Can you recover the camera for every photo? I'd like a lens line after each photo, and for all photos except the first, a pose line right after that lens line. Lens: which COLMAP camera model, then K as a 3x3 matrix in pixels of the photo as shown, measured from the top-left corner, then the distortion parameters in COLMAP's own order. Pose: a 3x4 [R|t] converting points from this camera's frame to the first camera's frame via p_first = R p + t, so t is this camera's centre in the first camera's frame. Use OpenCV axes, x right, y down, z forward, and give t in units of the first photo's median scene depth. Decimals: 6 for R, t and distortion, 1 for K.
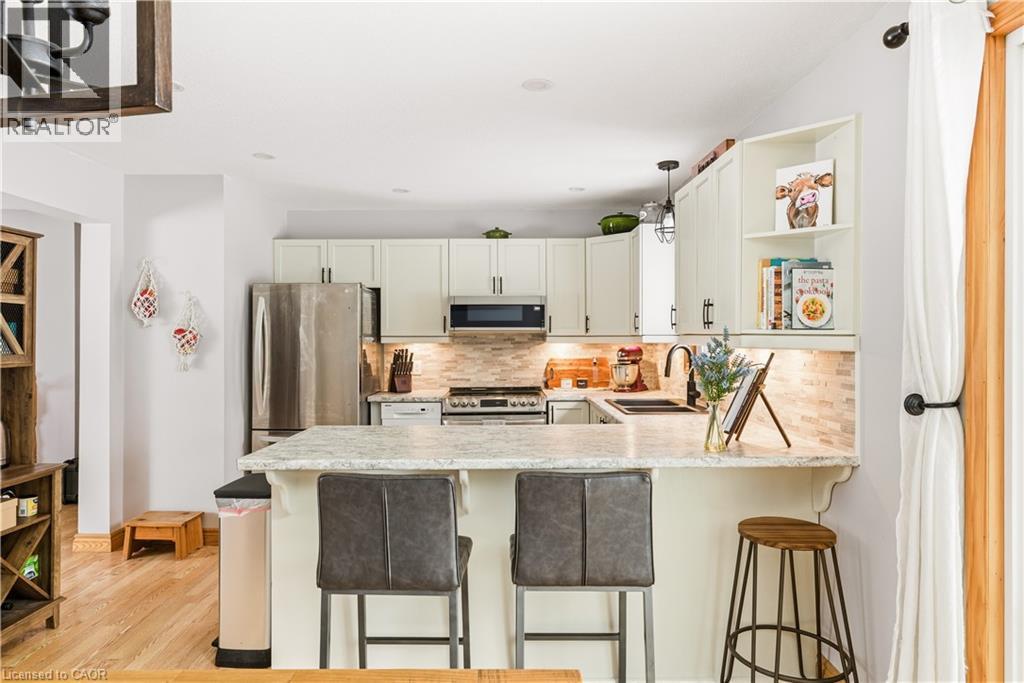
lens RADIAL K [[614.7, 0, 503.9], [0, 614.7, 336.8], [0, 0, 1]] dist [-0.007916, 0.006636]
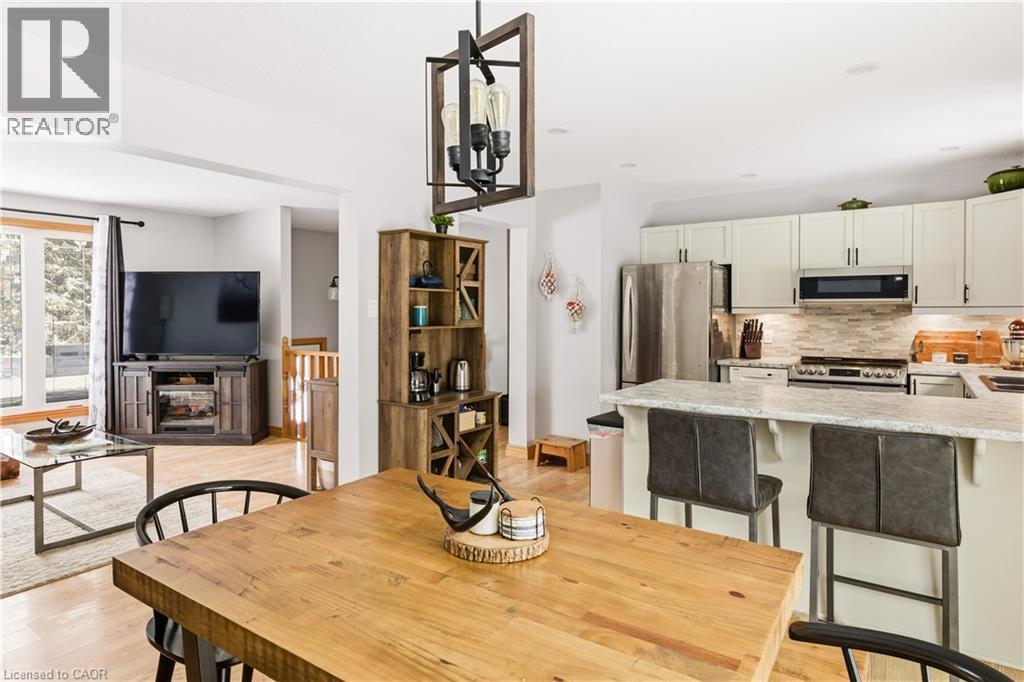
lens RADIAL K [[571.5, 0, 521.9], [0, 571.5, 316.8], [0, 0, 1]] dist [0.003178, 0.000824]
pose [[0.831179, 0.006797, -0.555963, 0.072778], [0.001537, 0.999893, 0.014522, 0.000644], [0.556002, -0.012925, 0.831080, -0.091406]]
